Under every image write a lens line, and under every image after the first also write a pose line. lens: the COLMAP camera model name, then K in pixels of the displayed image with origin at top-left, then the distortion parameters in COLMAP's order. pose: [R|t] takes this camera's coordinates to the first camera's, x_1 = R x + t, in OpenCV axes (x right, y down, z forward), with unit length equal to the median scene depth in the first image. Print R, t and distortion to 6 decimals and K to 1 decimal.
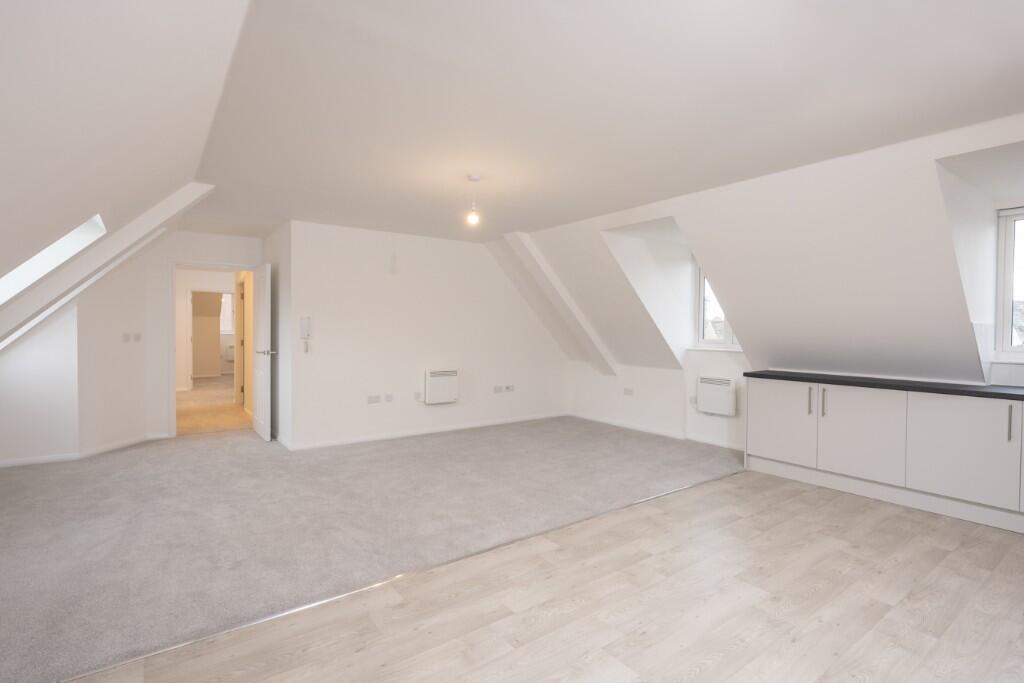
lens RADIAL K [[491.8, 0, 514.4], [0, 491.8, 336.6], [0, 0, 1]] dist [0.001926, -0.002780]
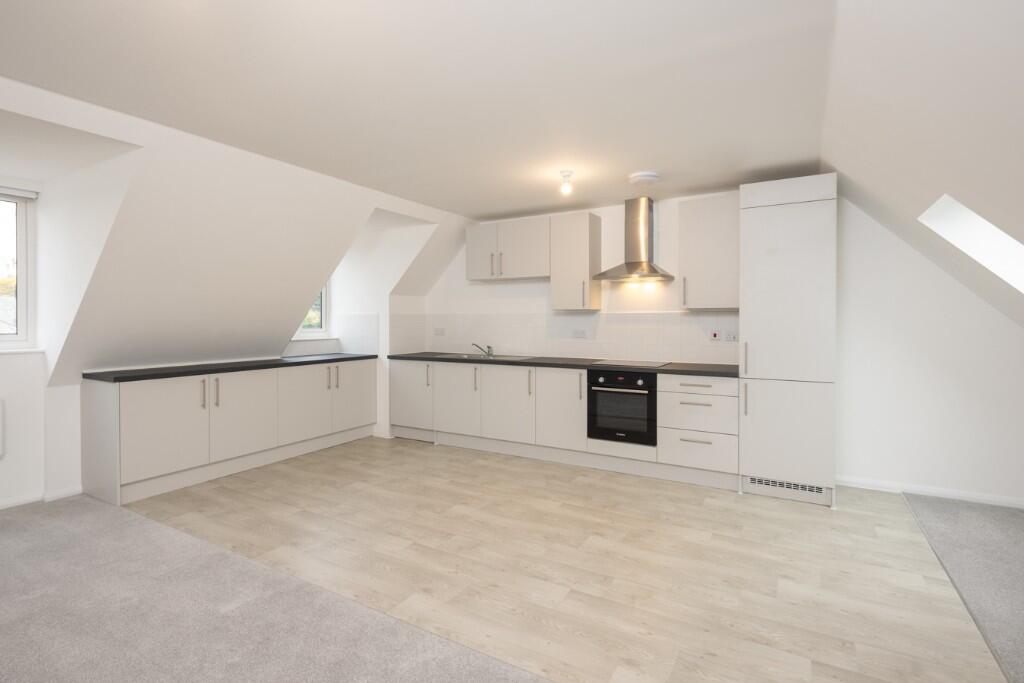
lens RADIAL K [[491.8, 0, 514.2], [0, 491.8, 319.0], [0, 0, 1]] dist [0.001926, -0.002780]
pose [[-0.396348, -0.006846, 0.918075, -0.451595], [0.012036, 0.999848, 0.012652, -0.016286], [-0.918021, 0.016065, -0.396206, 0.749238]]
